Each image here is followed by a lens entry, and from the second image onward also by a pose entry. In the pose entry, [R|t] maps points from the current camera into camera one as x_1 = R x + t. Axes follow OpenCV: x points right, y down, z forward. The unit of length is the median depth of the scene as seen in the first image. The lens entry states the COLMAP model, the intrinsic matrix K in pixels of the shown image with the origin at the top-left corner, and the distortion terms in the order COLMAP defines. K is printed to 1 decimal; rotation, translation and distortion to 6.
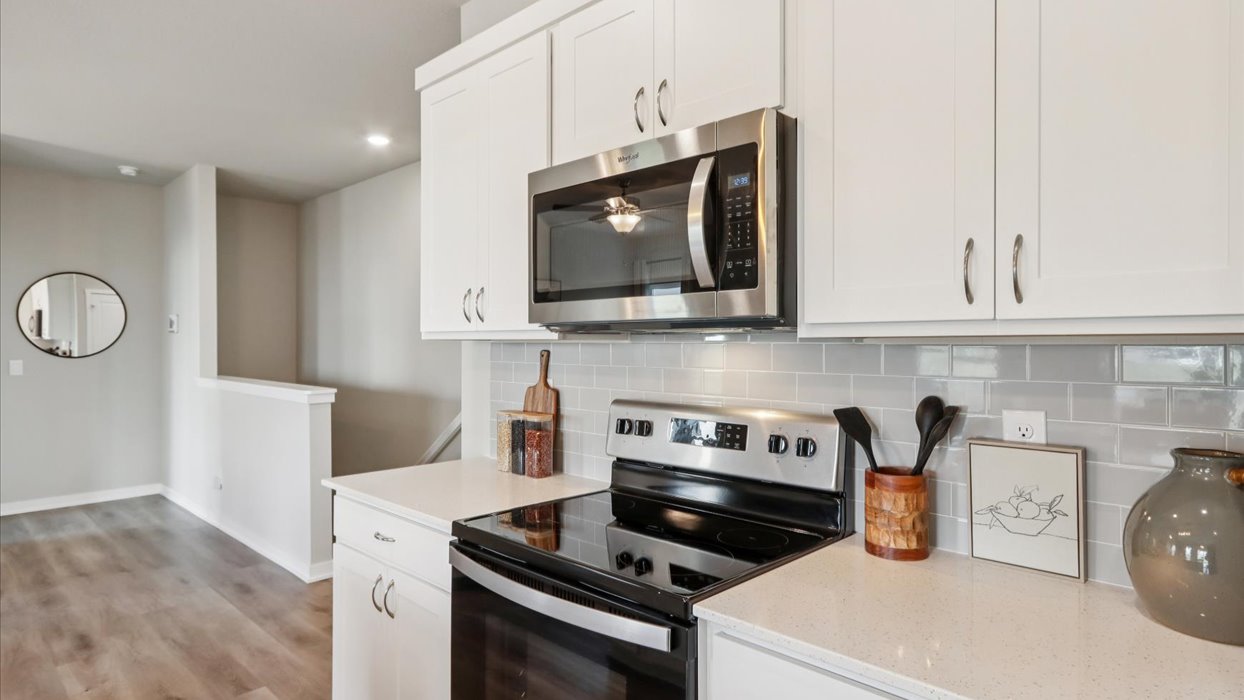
lens RADIAL K [[697.8, 0, 618.7], [0, 697.8, 346.1], [0, 0, 1]] dist [0.003130, 0.001295]
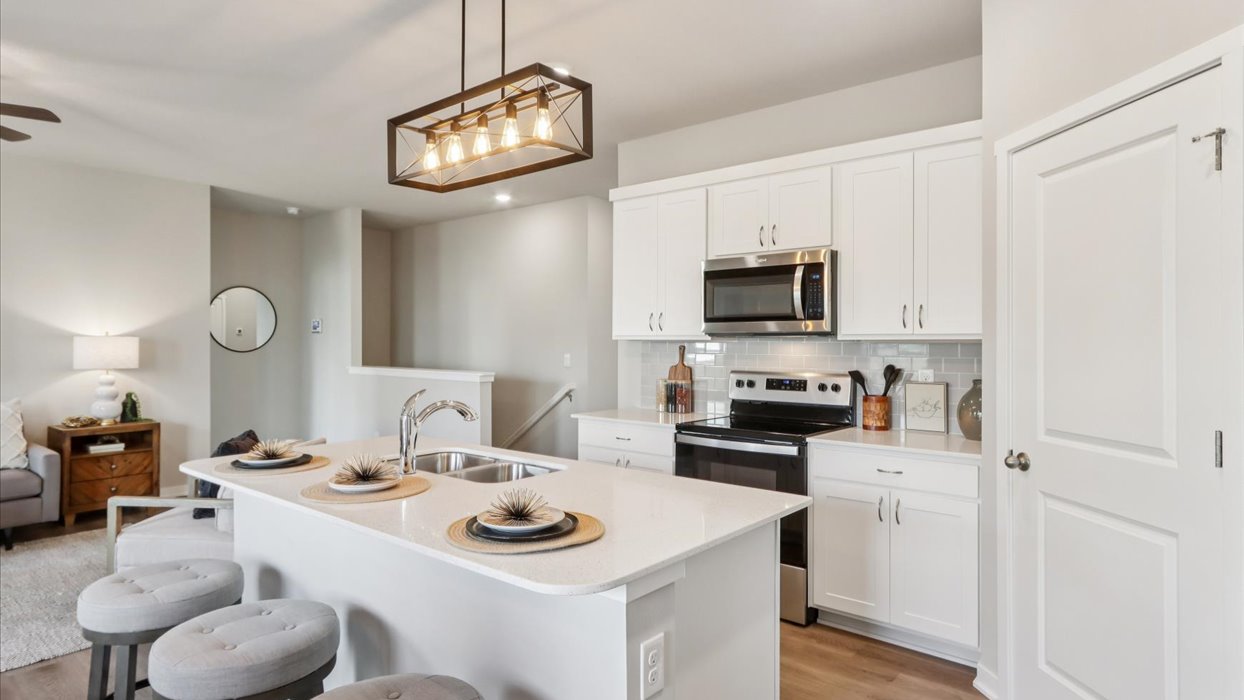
lens RADIAL K [[697.8, 0, 623.2], [0, 697.8, 347.3], [0, 0, 1]] dist [0.003130, 0.001295]
pose [[0.997233, 0.002937, 0.074280, -0.636252], [-0.003124, 0.999992, 0.002402, 0.009568], [-0.074272, -0.002628, 0.997235, -1.306901]]
